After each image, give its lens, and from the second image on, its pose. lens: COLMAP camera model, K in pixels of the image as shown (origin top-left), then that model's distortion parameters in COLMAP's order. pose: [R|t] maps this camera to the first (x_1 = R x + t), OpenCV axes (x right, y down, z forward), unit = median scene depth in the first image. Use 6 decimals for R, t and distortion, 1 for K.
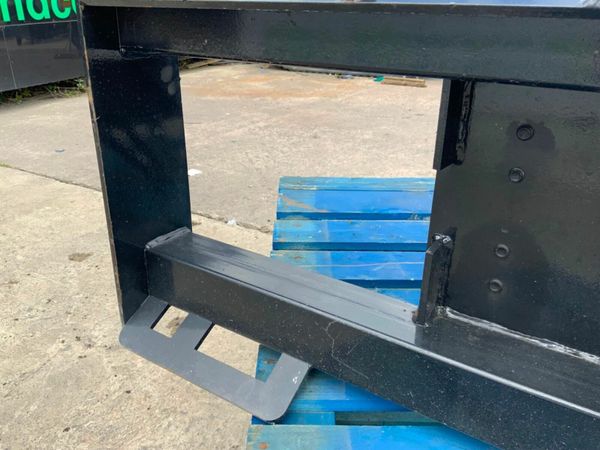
lens RADIAL K [[500.5, 0, 300.0], [0, 500.5, 225.0], [0, 0, 1]] dist [0.078134, -0.139639]
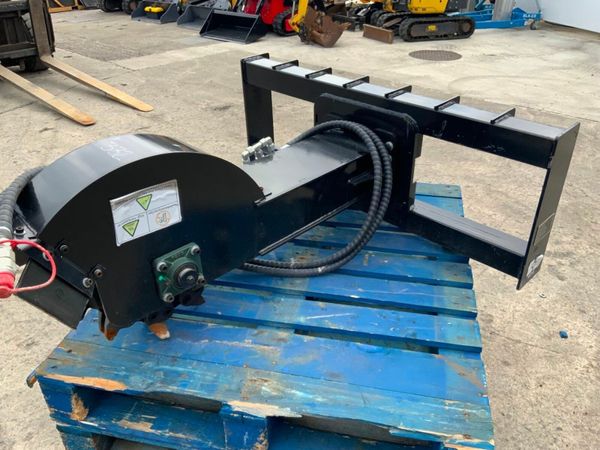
lens RADIAL K [[500.5, 0, 300.0], [0, 500.5, 225.0], [0, 0, 1]] dist [0.078134, -0.139639]
pose [[-0.977408, -0.101037, 0.185650, 0.074091], [0.096097, 0.569886, 0.816085, -0.499539], [-0.188254, 0.815488, -0.547302, 0.639711]]
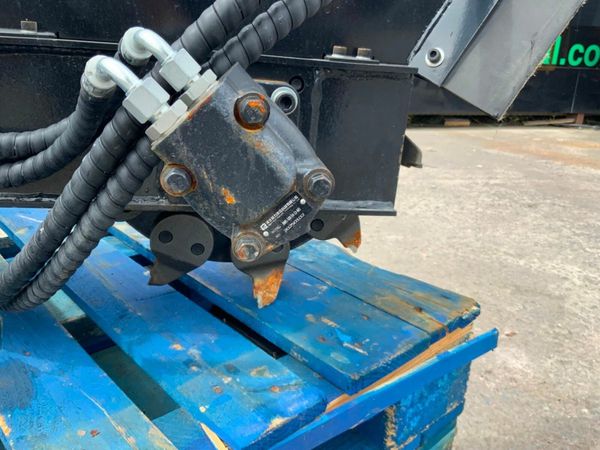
lens RADIAL K [[503.1, 0, 300.0], [0, 503.1, 225.0], [0, 0, 1]] dist [0.087065, -0.167403]
pose [[0.677722, 0.271068, -0.683531, 0.502674], [-0.346555, 0.937605, 0.028217, -0.065318], [0.648531, 0.217758, 0.729376, 0.273869]]
